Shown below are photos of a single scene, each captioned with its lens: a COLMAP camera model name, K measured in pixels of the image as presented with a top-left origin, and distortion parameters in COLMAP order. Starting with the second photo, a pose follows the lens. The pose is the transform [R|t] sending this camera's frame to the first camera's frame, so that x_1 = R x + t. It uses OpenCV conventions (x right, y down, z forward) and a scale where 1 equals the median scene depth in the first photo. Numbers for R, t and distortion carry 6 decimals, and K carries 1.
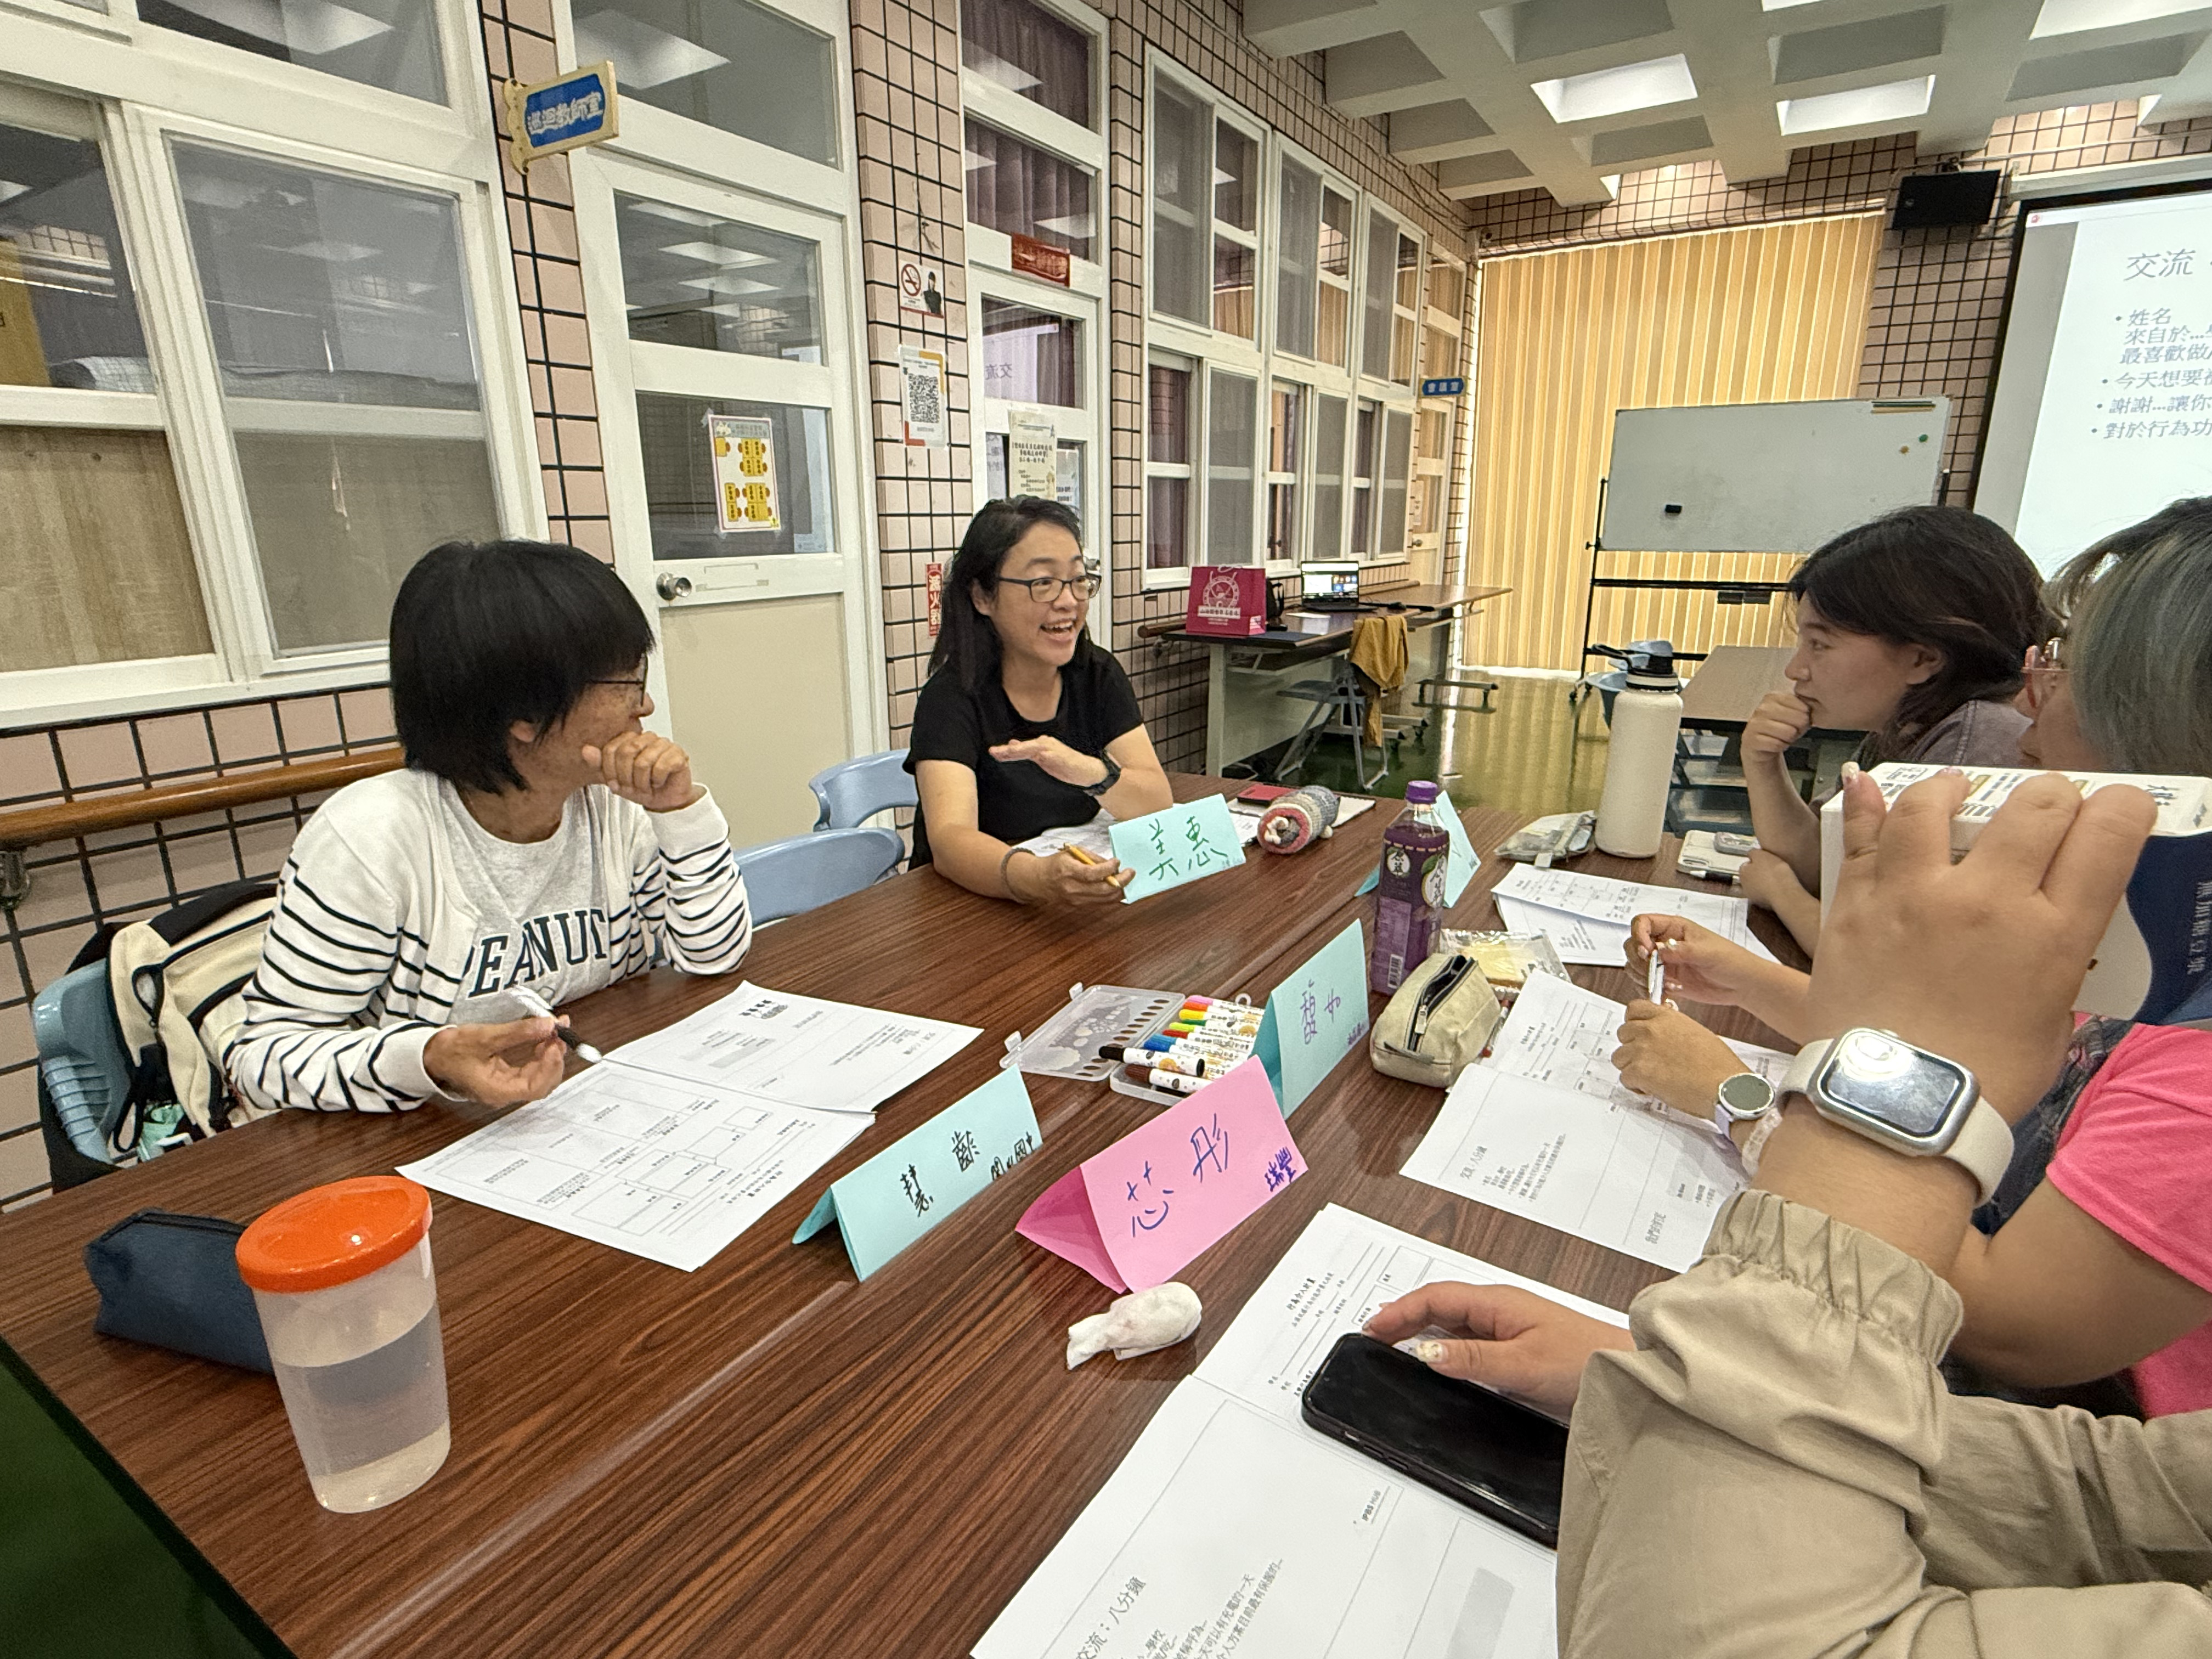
lens RADIAL K [[1151.4, 0, 1106.0], [0, 1151.4, 829.5], [0, 0, 1]] dist [0.001222, -0.000166]
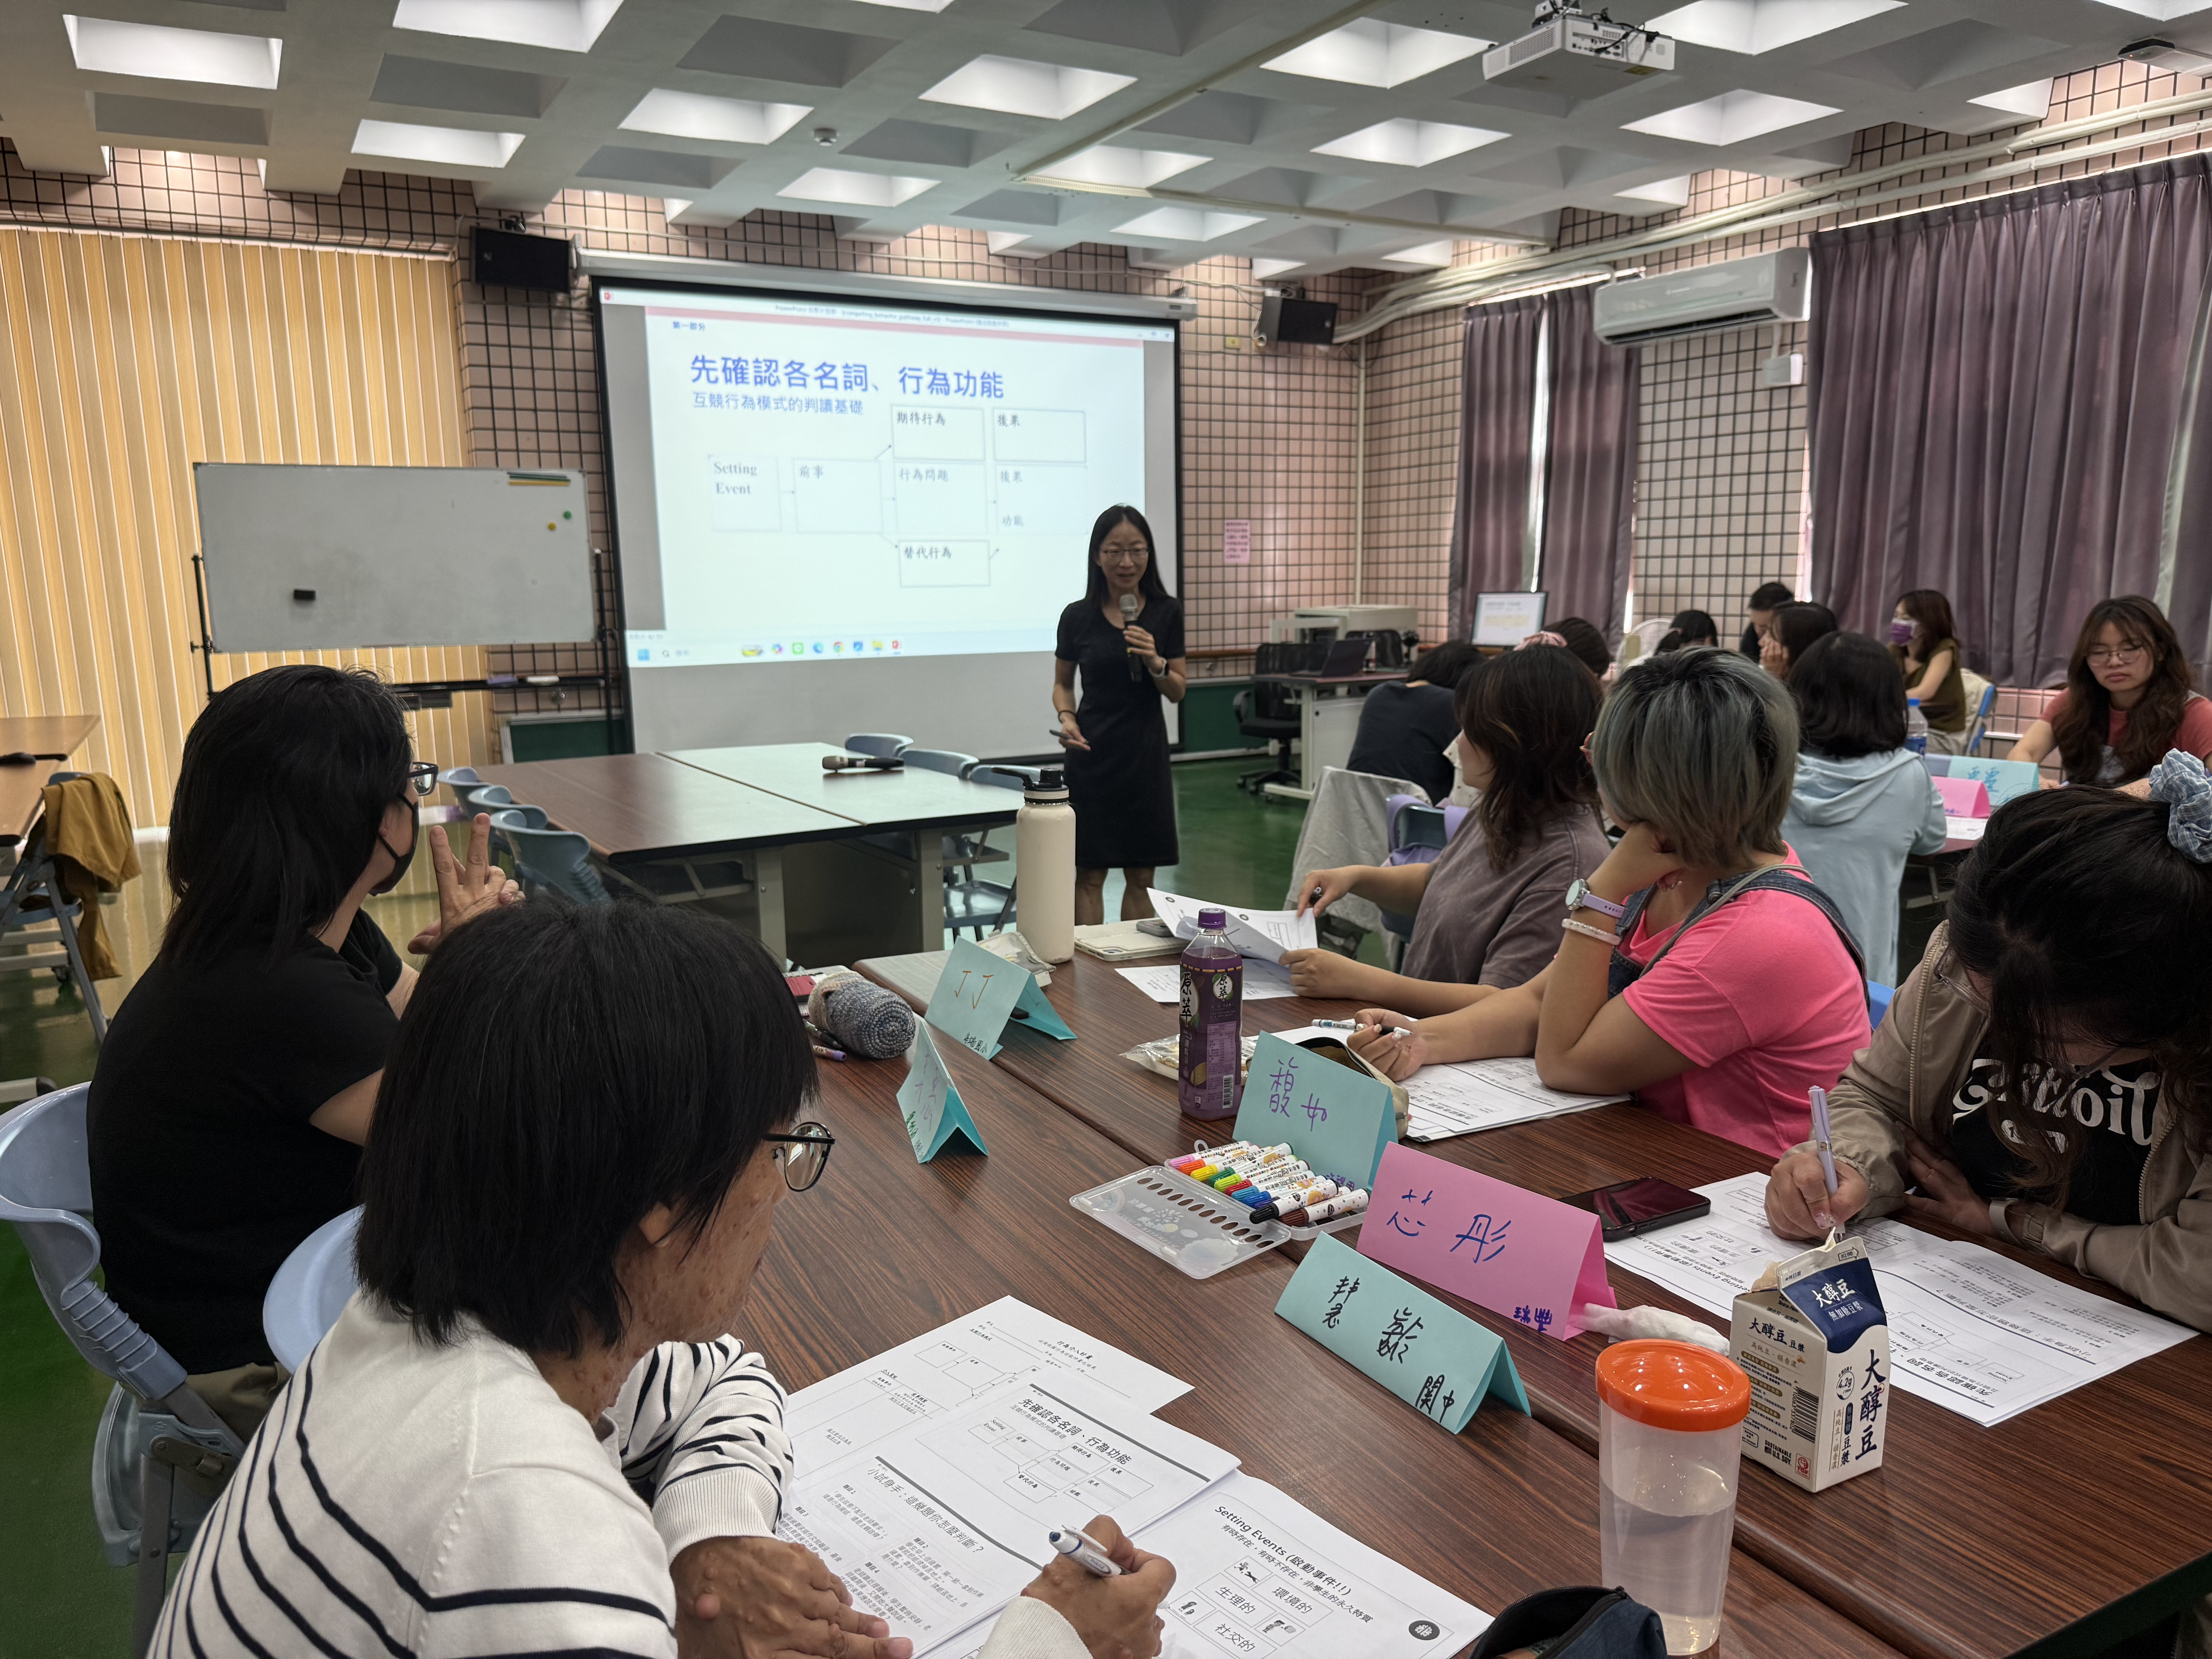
lens RADIAL K [[1571.3, 0, 1106.0], [0, 1571.3, 829.5], [0, 0, 1]] dist [0.107055, -0.180476]
pose [[0.486576, -0.143915, 0.861703, -0.195953], [0.239642, 0.970492, 0.026766, -0.032238], [-0.840128, 0.193477, 0.506707, 0.059638]]
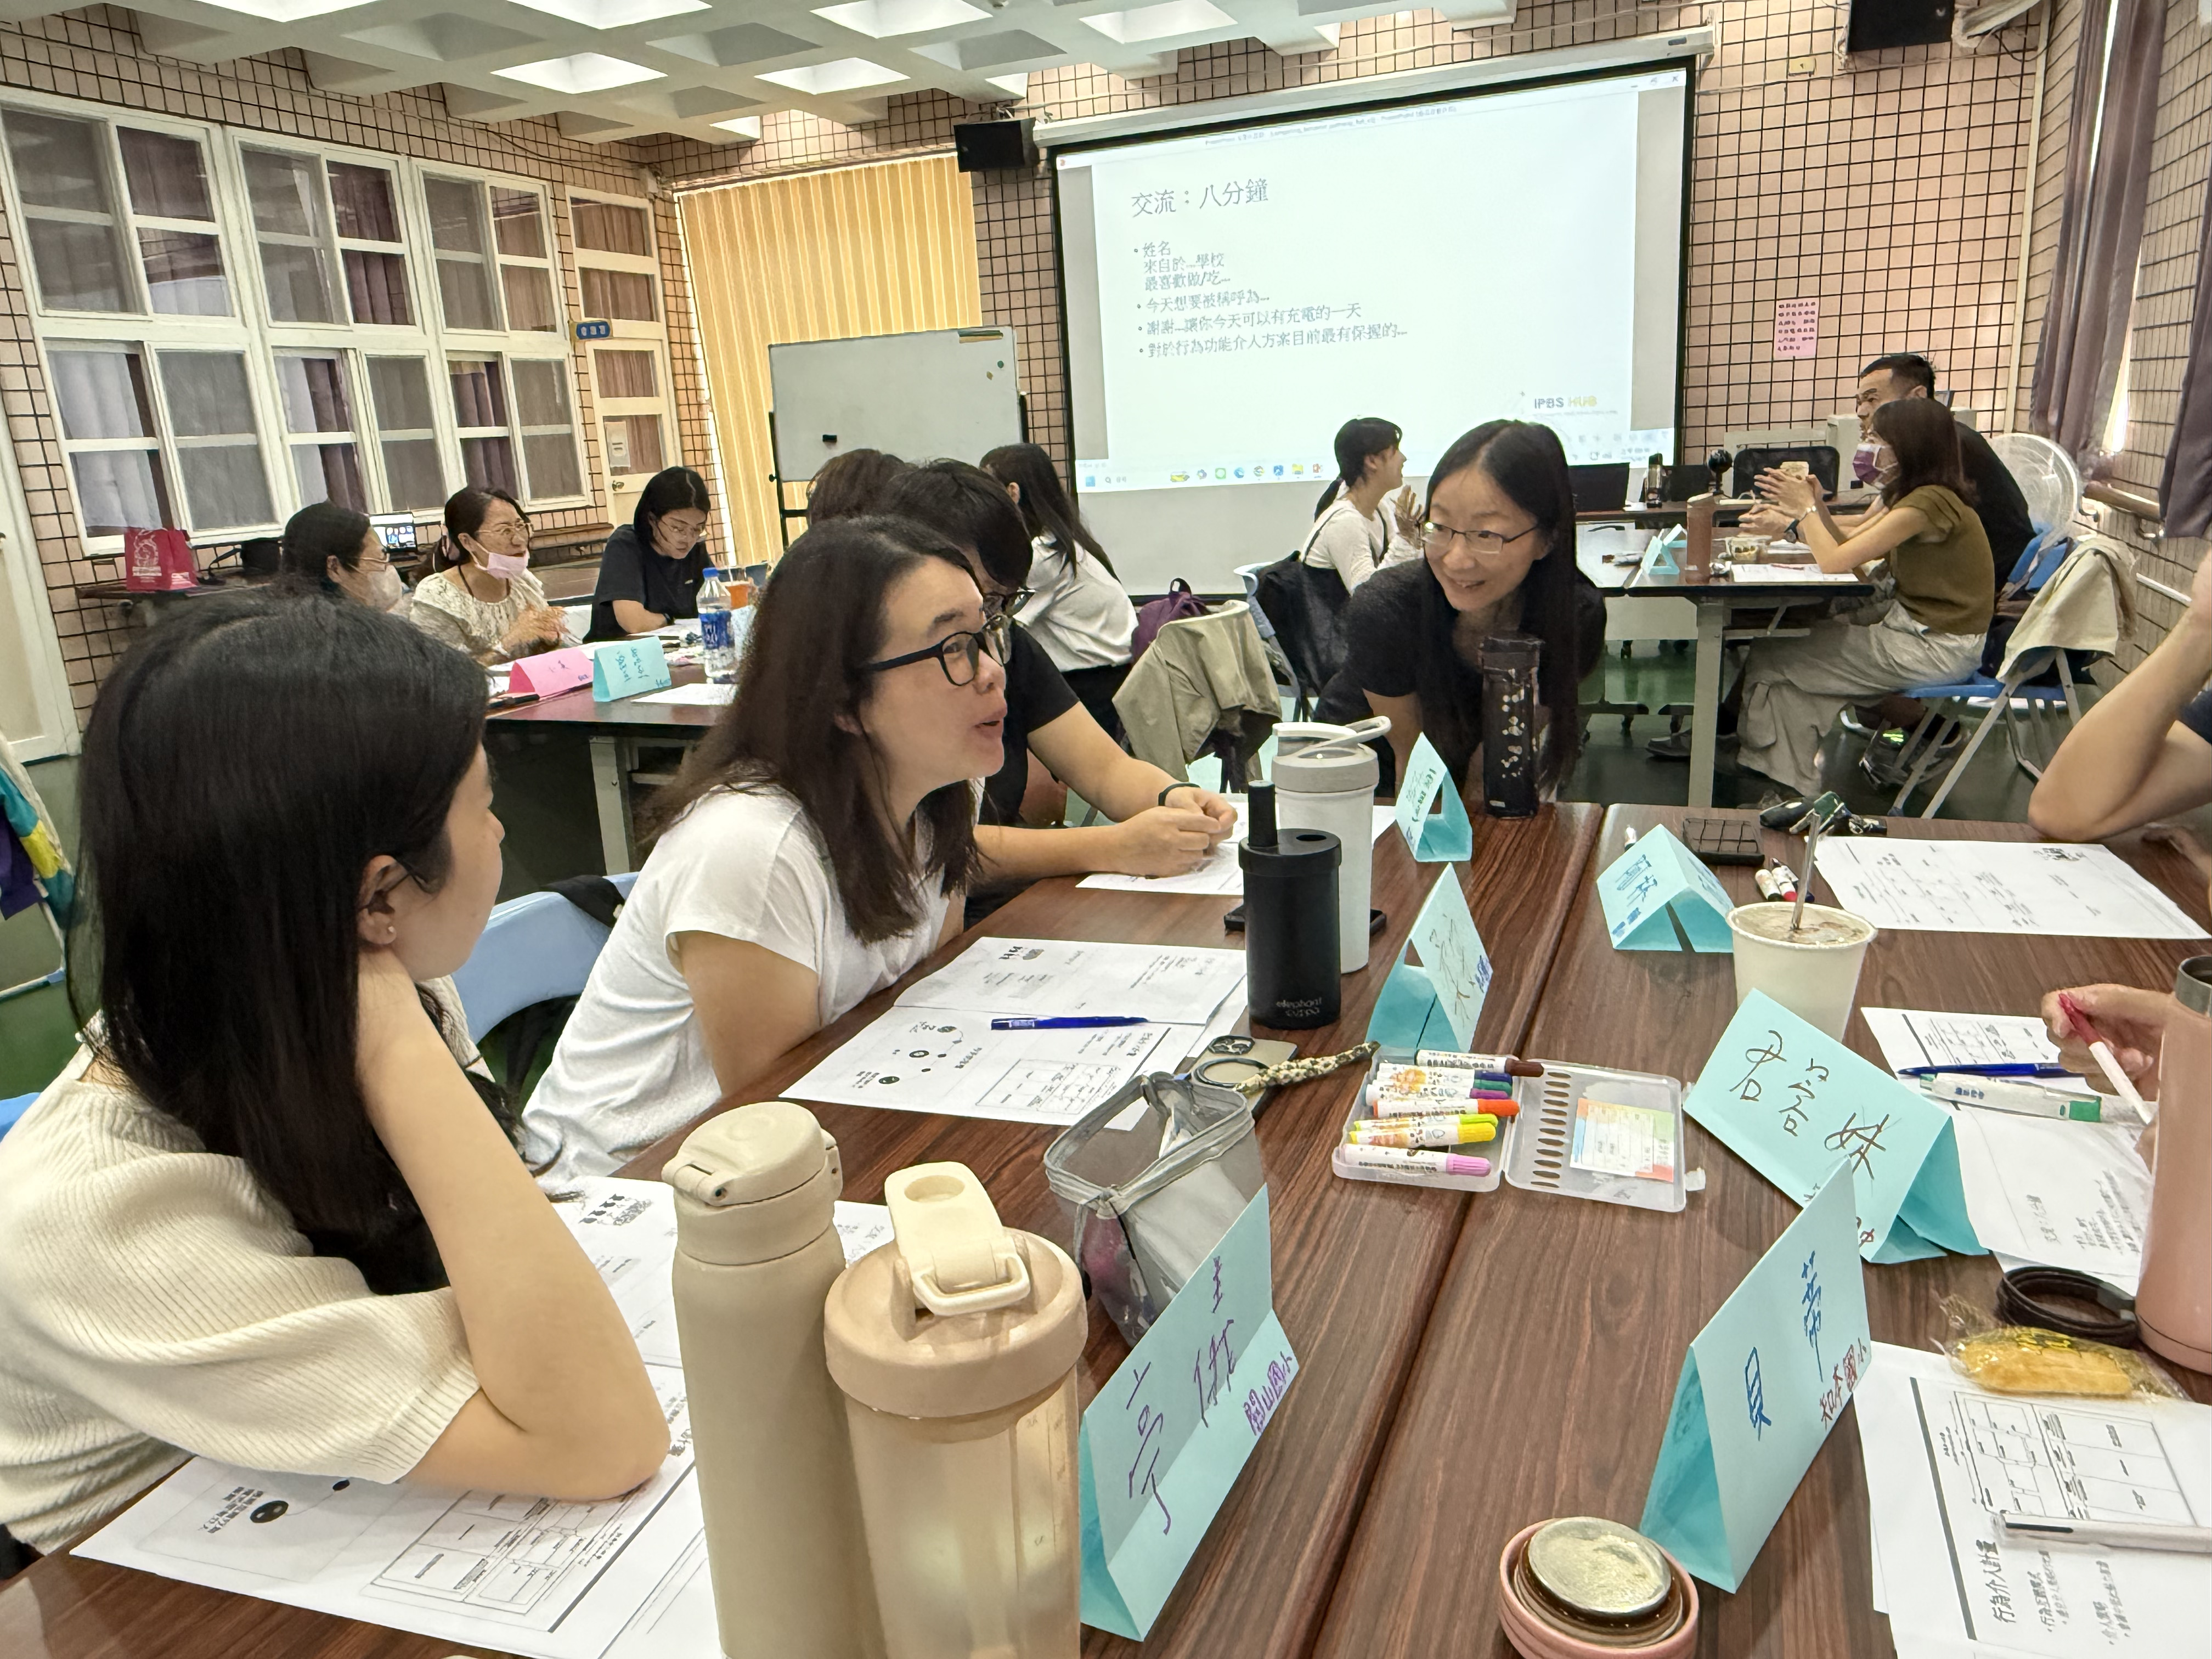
lens RADIAL K [[1575.0, 0, 1106.0], [0, 1575.0, 829.5], [0, 0, 1]] dist [0.006317, -0.003680]
pose [[0.984880, -0.093584, 0.145782, 0.550299], [0.096387, 0.995268, -0.012270, 0.121145], [-0.143944, 0.026136, 0.989241, -0.459915]]
